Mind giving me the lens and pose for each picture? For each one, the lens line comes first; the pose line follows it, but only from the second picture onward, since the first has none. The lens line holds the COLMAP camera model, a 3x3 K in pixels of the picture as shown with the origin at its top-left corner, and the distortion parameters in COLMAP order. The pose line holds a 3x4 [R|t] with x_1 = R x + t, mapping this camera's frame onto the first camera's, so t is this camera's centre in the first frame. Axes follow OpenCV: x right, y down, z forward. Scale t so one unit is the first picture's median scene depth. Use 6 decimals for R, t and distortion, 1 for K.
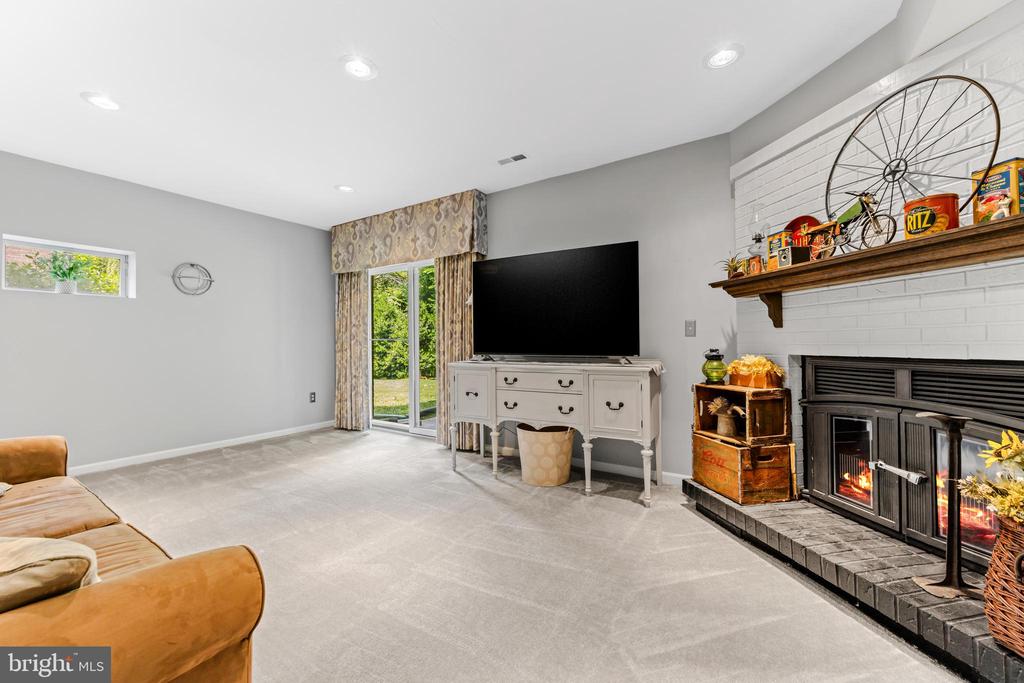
lens RADIAL K [[417.4, 0, 511.0], [0, 417.4, 340.6], [0, 0, 1]] dist [0.000722, 0.000203]
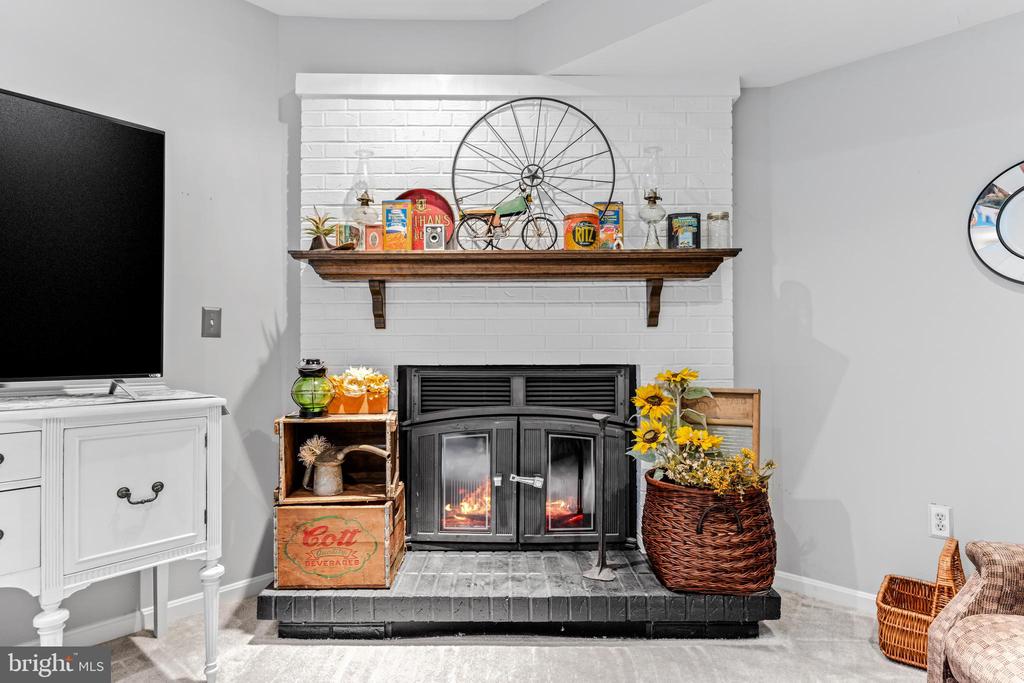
lens RADIAL K [[566.1, 0, 511.6], [0, 566.1, 347.3], [0, 0, 1]] dist [-0.000491, 0.001436]
pose [[0.180830, 0.009407, 0.983469, -0.318579], [-0.008181, 0.999934, -0.008060, 0.008197], [-0.983480, -0.006588, 0.180895, 0.636617]]
